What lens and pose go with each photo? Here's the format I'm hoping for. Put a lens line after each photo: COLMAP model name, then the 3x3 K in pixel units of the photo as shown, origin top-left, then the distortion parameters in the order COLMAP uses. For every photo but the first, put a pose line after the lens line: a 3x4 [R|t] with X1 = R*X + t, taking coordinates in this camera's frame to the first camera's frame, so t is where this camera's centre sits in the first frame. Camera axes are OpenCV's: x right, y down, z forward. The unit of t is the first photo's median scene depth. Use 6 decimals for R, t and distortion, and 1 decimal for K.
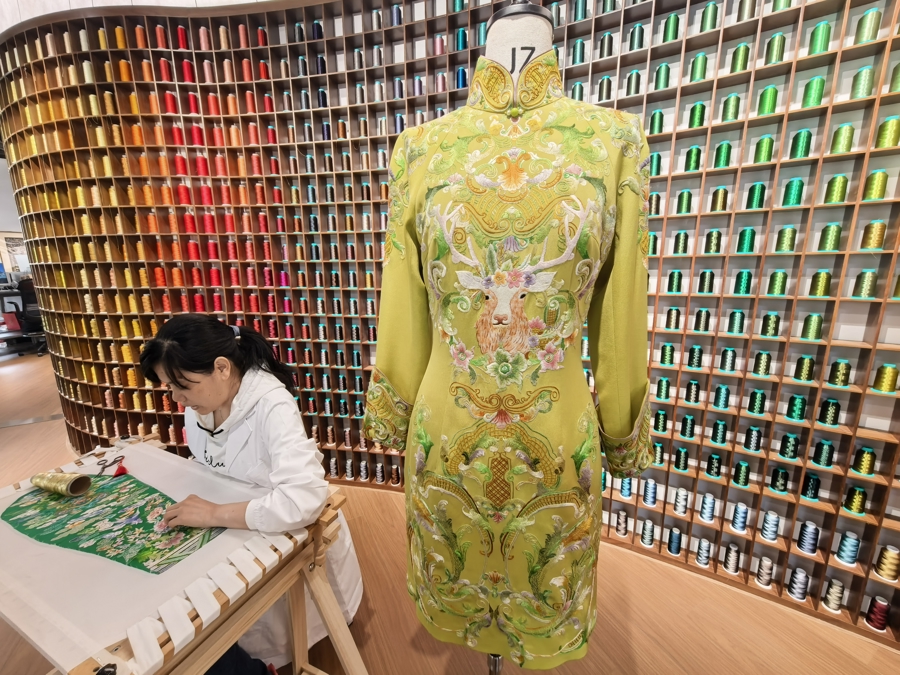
lens RADIAL K [[361.1, 0, 450.9], [0, 361.1, 338.4], [0, 0, 1]] dist [0.001766, -0.000009]
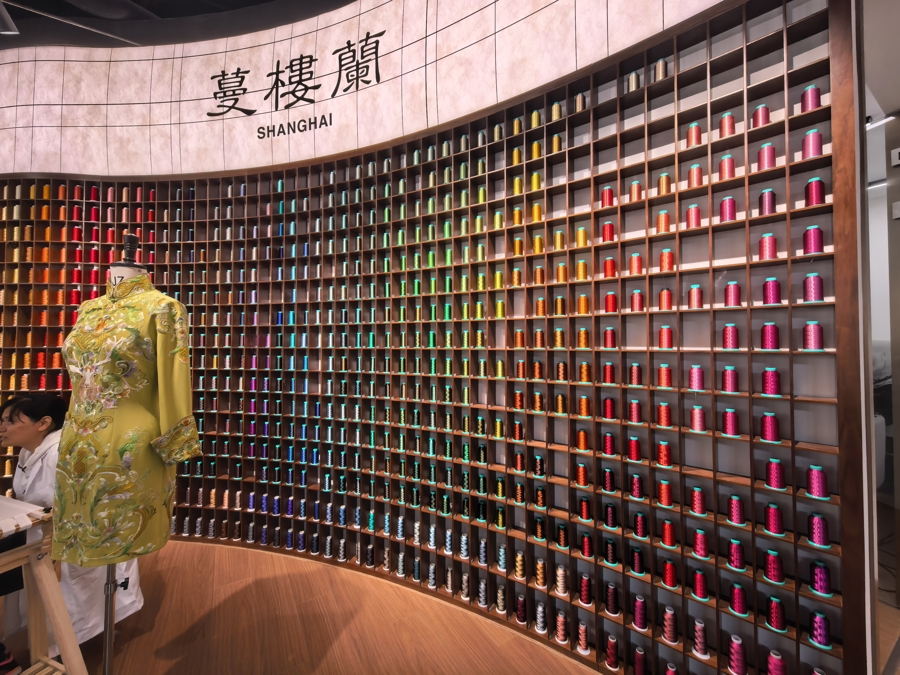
lens RADIAL K [[361.1, 0, 452.2], [0, 361.1, 337.3], [0, 0, 1]] dist [0.001766, -0.000009]
pose [[0.997036, 0.008727, 0.076442, 0.539763], [0.008362, 0.975369, -0.220422, 0.041025], [-0.076483, 0.220408, 0.972405, -0.352541]]
